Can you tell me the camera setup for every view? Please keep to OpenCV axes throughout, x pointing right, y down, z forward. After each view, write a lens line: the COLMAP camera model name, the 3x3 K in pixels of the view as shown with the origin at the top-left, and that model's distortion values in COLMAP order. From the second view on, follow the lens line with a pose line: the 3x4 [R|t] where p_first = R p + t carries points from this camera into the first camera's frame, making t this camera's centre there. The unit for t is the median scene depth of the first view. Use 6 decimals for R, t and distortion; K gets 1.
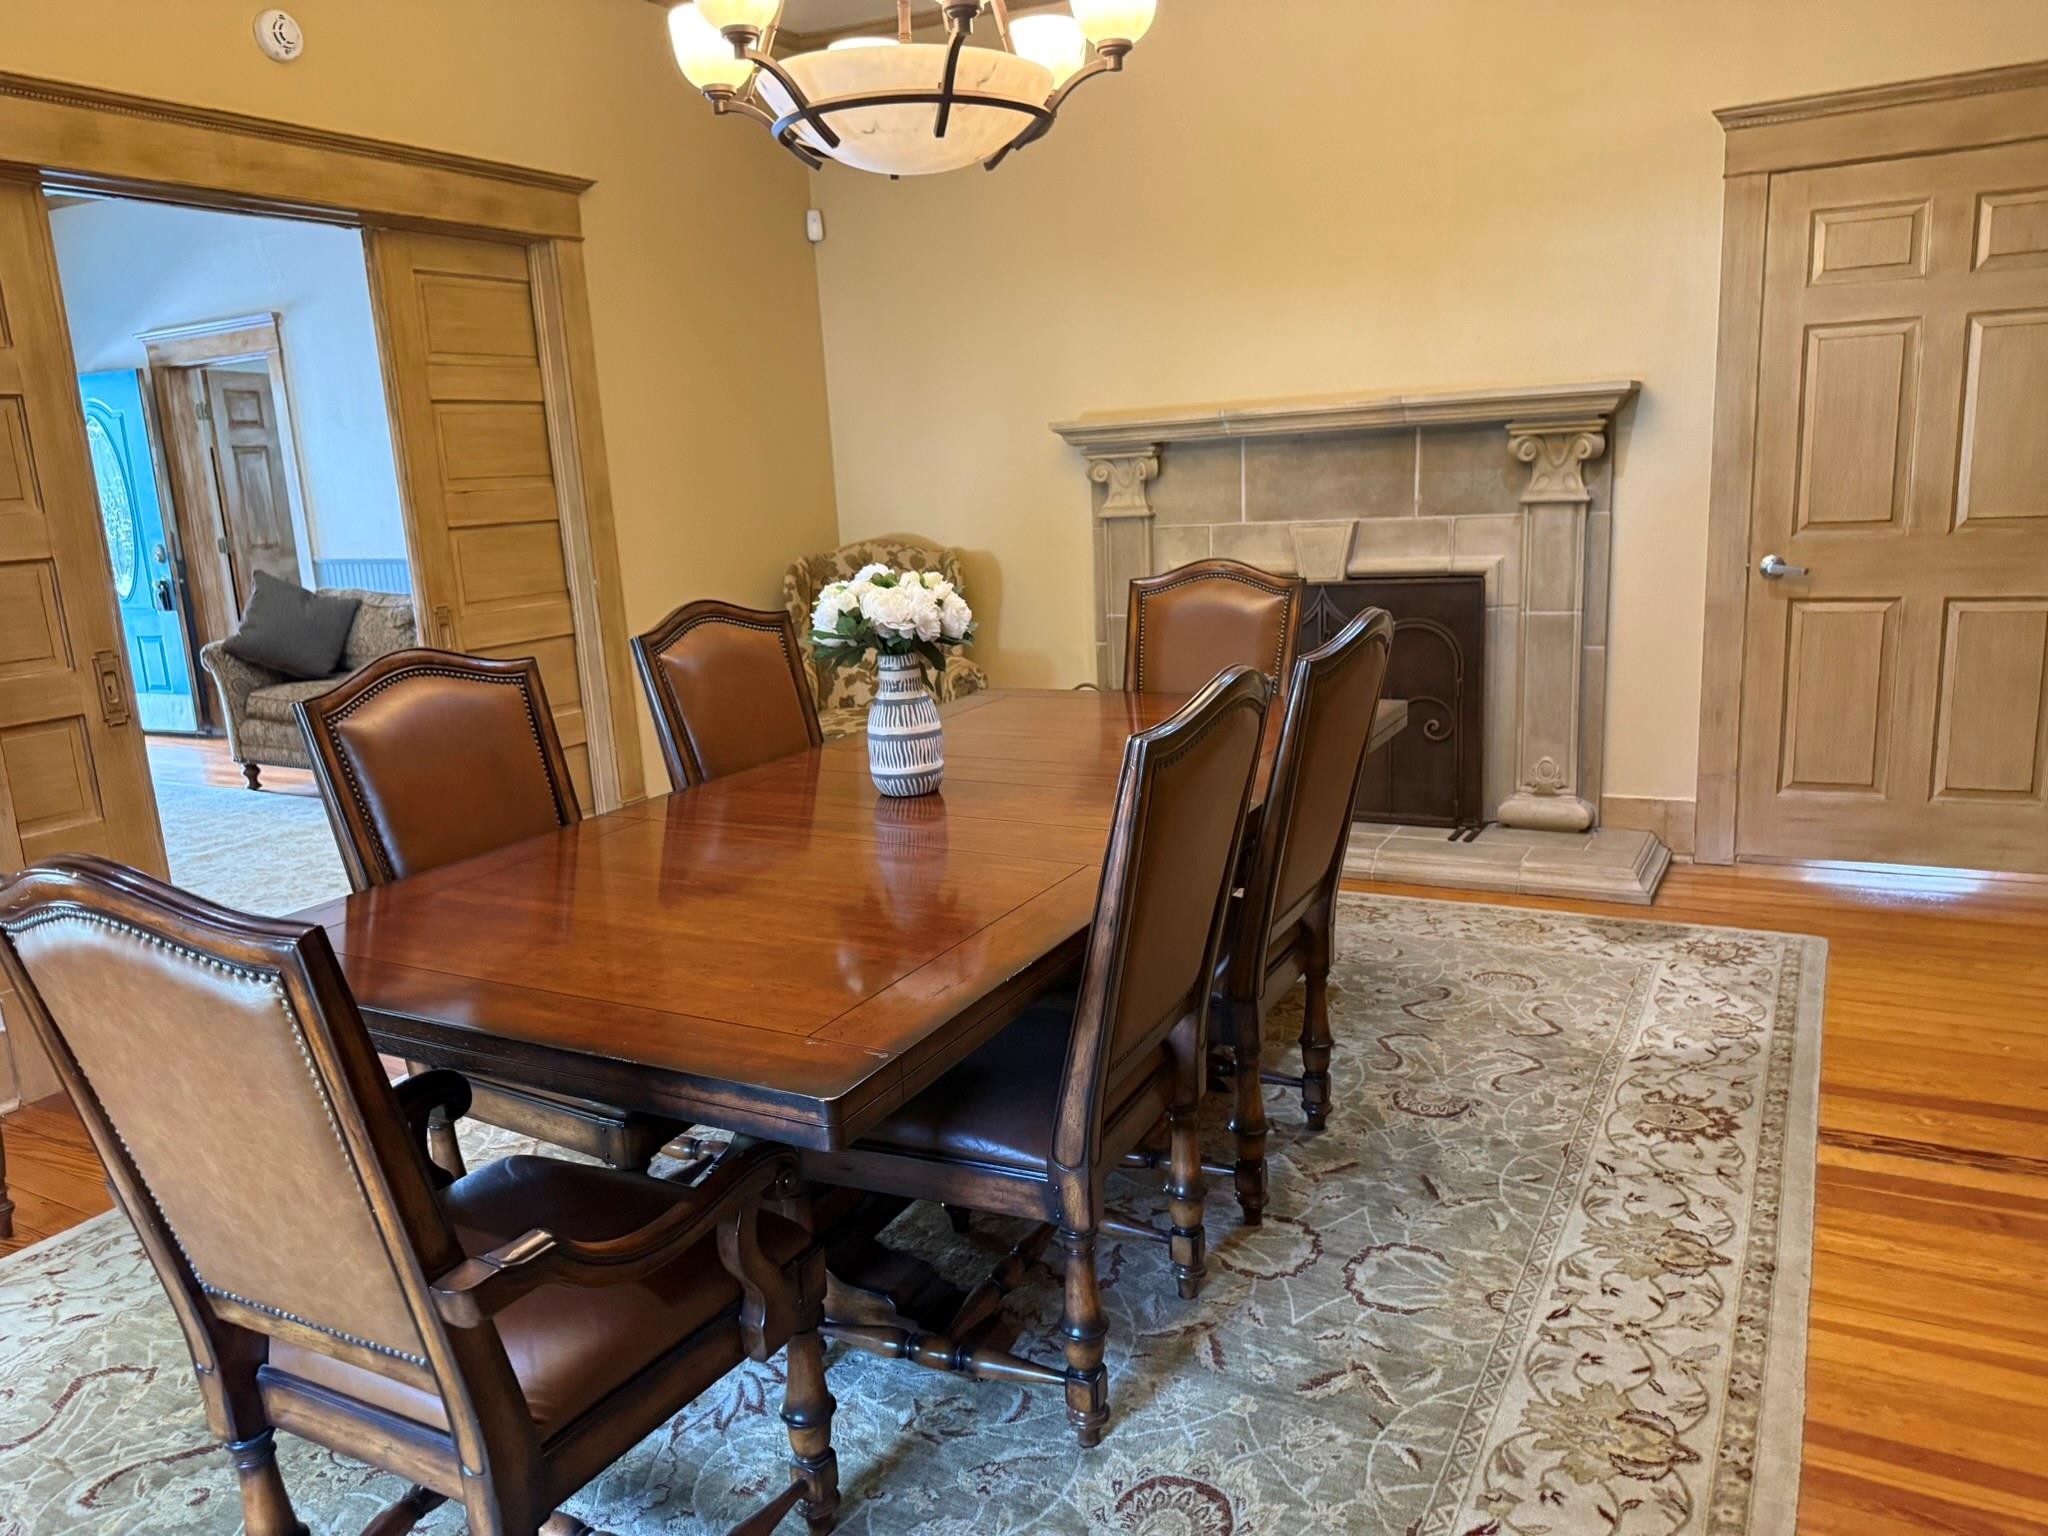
lens RADIAL K [[1453.1, 0, 1013.4], [0, 1453.1, 779.3], [0, 0, 1]] dist [0.026205, -0.031000]
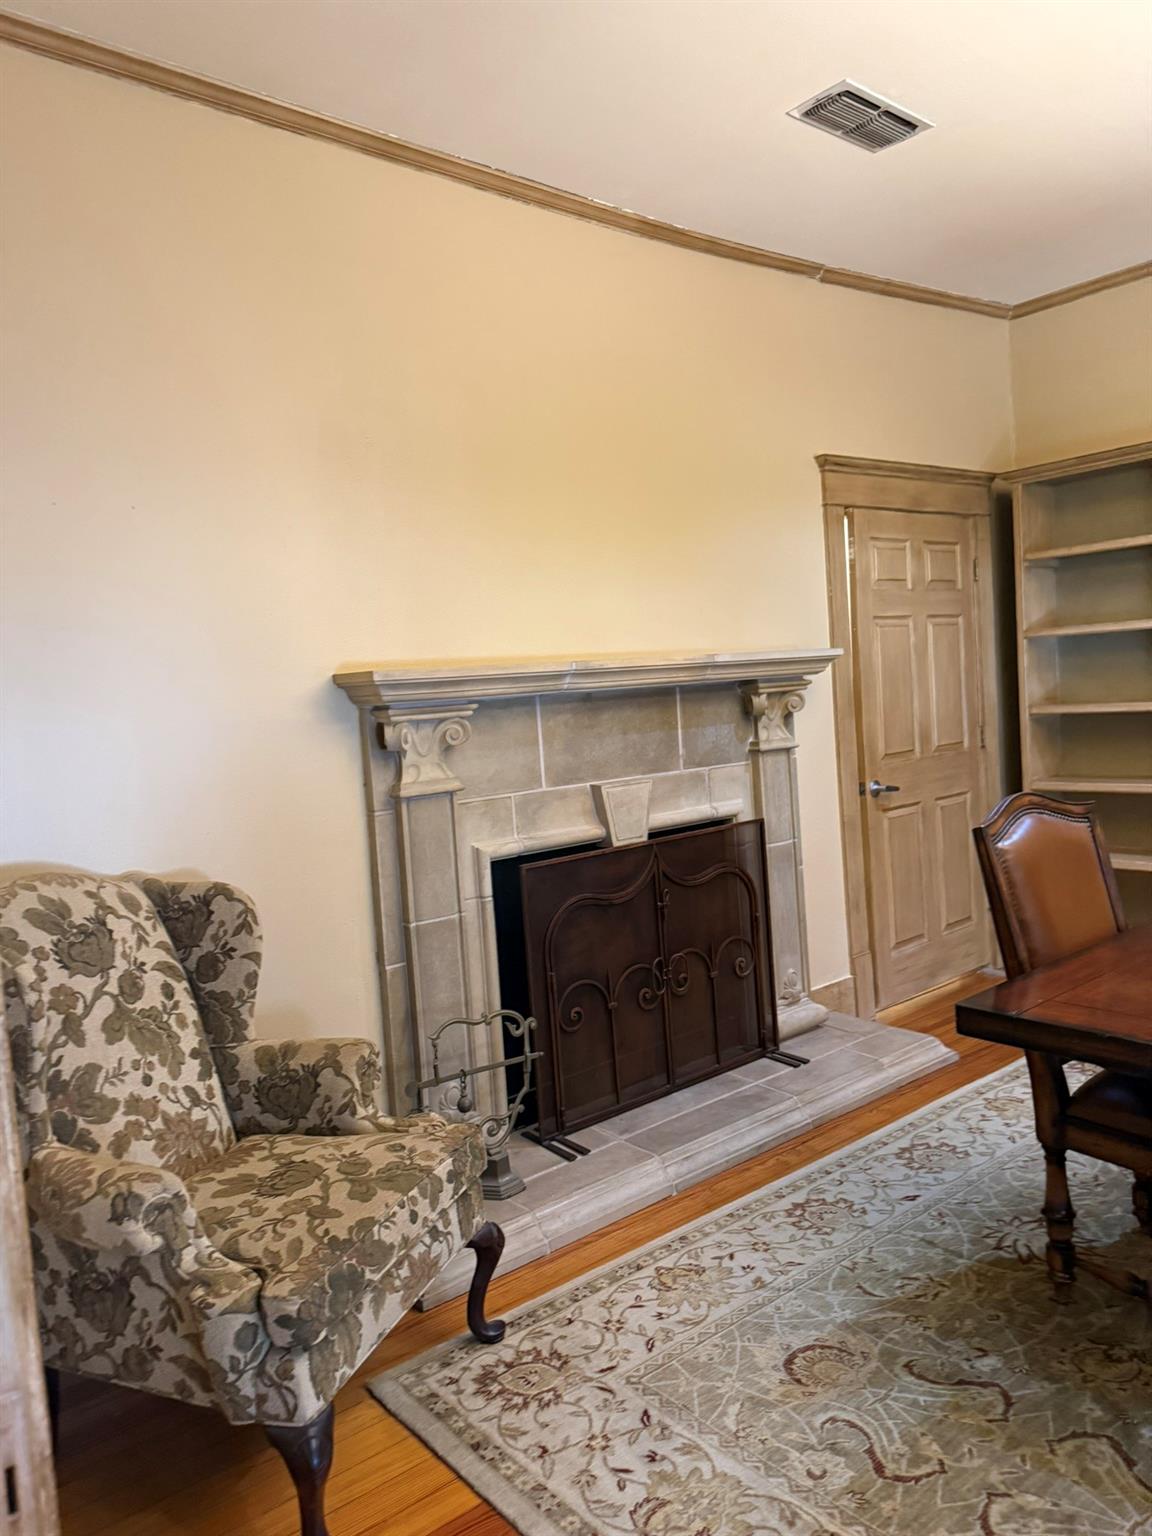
lens RADIAL K [[1089.8, 0, 575.0], [0, 1089.8, 768.9], [0, 0, 1]] dist [0.026205, -0.031000]
pose [[0.382270, -0.040285, 0.923172, -0.470779], [0.241550, 0.968669, -0.057751, -0.156157], [-0.891921, 0.245068, 0.380023, 0.779900]]
